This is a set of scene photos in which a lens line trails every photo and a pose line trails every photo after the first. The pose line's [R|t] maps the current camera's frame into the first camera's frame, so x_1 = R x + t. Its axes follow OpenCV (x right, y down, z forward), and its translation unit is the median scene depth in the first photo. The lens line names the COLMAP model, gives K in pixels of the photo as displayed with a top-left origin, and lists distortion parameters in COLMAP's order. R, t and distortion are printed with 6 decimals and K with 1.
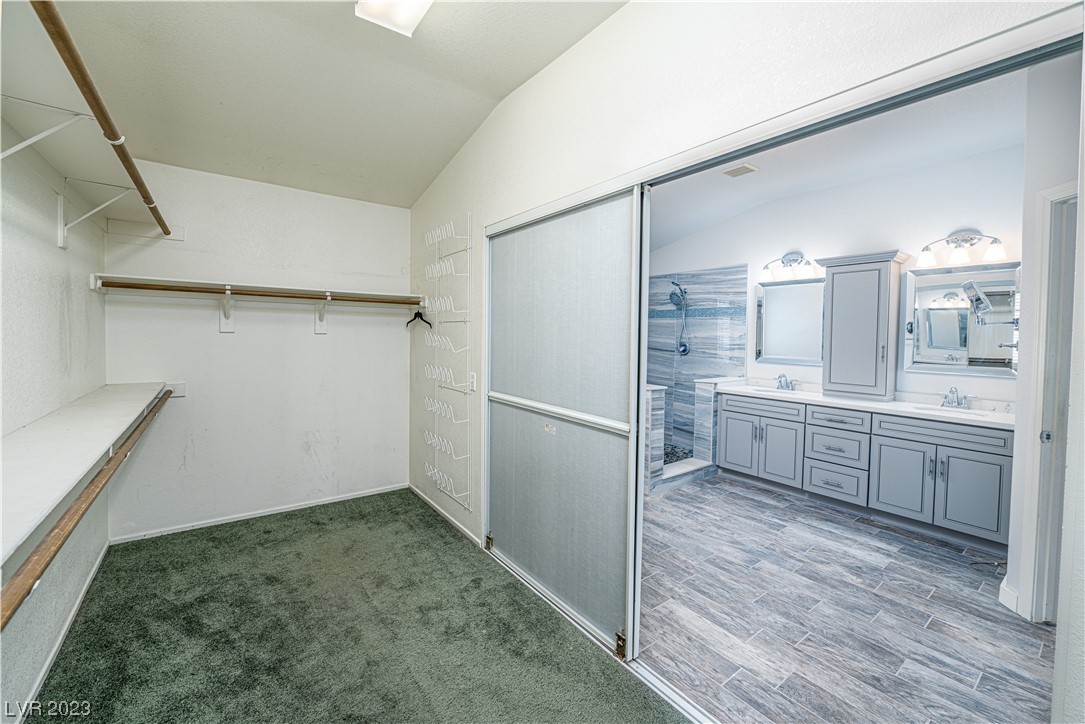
lens RADIAL K [[445.4, 0, 541.4], [0, 445.4, 353.4], [0, 0, 1]] dist [0.000920, -0.000463]
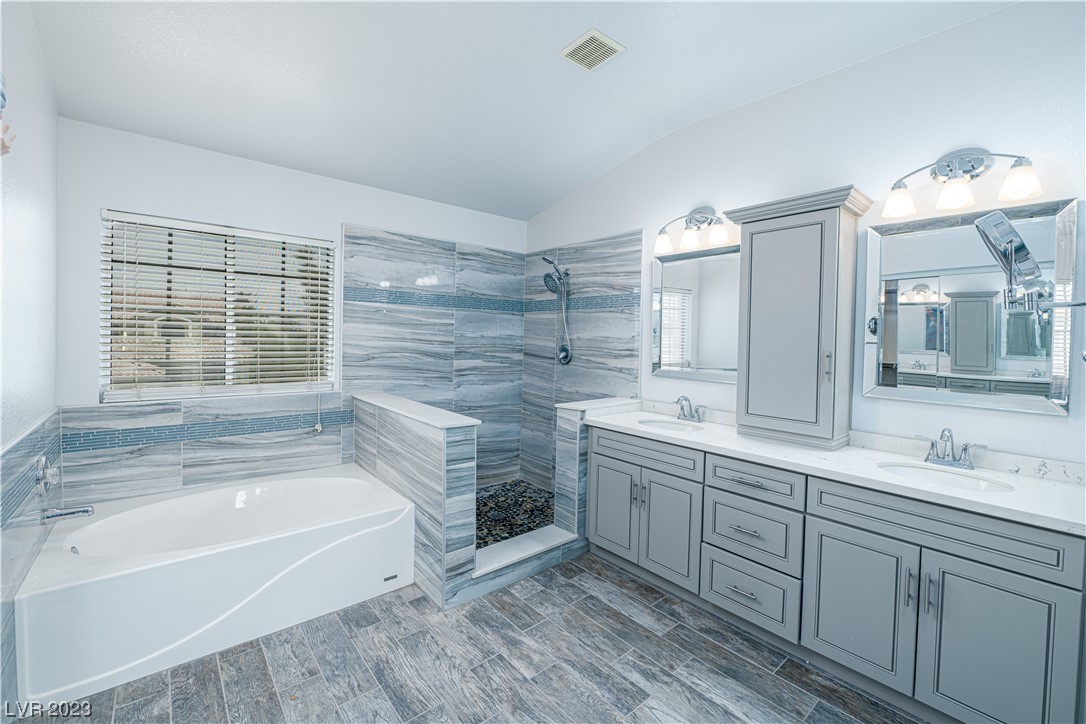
lens RADIAL K [[457.6, 0, 539.0], [0, 457.6, 352.6], [0, 0, 1]] dist [-0.008326, 0.000310]
pose [[0.998367, 0.003986, 0.056982, 0.350364], [-0.003483, 0.999954, -0.008911, -0.011511], [-0.057015, 0.008698, 0.998335, 0.421048]]
